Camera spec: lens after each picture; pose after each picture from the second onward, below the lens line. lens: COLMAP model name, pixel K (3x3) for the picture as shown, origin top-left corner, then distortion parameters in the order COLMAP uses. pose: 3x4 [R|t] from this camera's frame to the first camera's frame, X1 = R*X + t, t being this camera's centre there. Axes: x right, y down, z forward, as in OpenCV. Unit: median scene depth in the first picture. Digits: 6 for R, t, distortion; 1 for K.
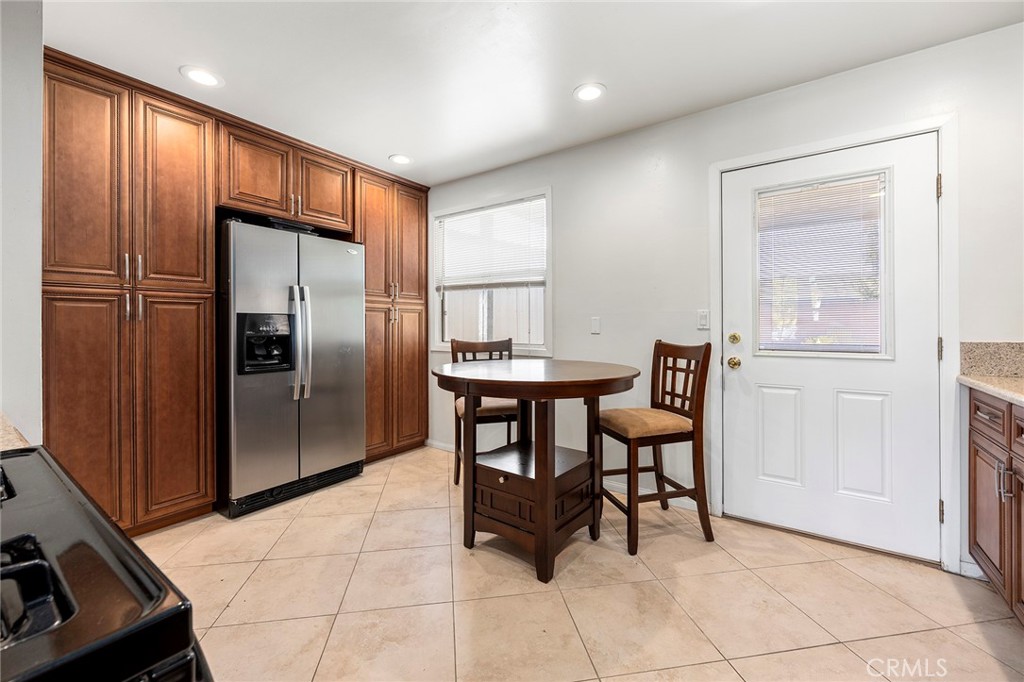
lens RADIAL K [[413.4, 0, 515.6], [0, 413.4, 324.2], [0, 0, 1]] dist [-0.000795, -0.000102]
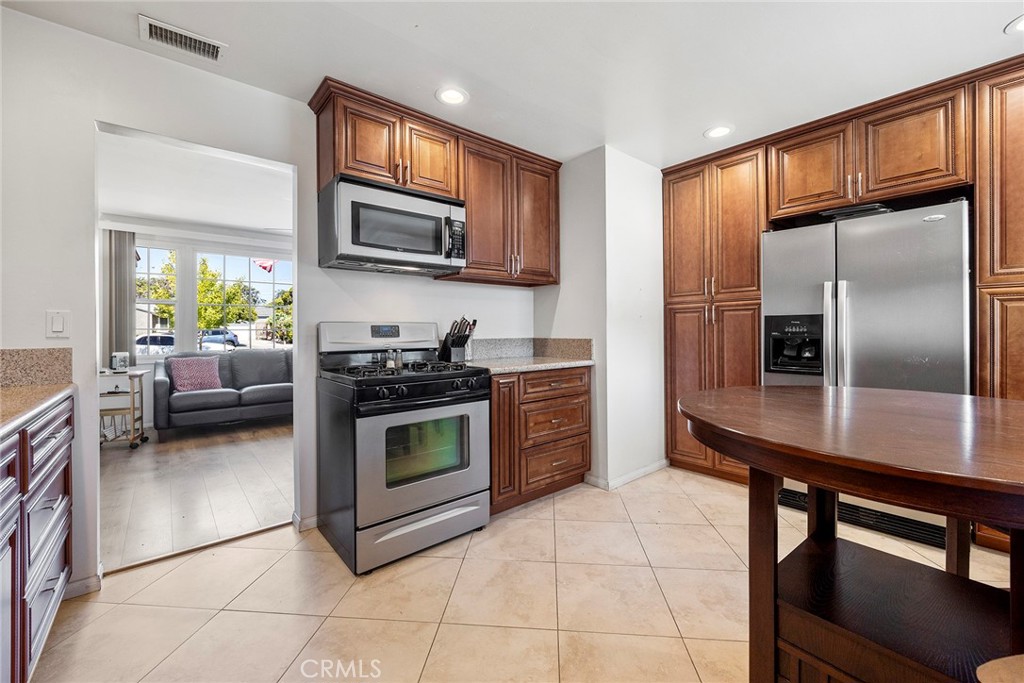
lens RADIAL K [[412.0, 0, 508.7], [0, 412.0, 332.5], [0, 0, 1]] dist [-0.002042, 0.000121]
pose [[-0.260498, 0.006696, -0.965451, 0.588160], [0.008190, 0.999955, 0.004725, 0.007384], [0.965440, -0.006676, -0.260541, 0.650534]]
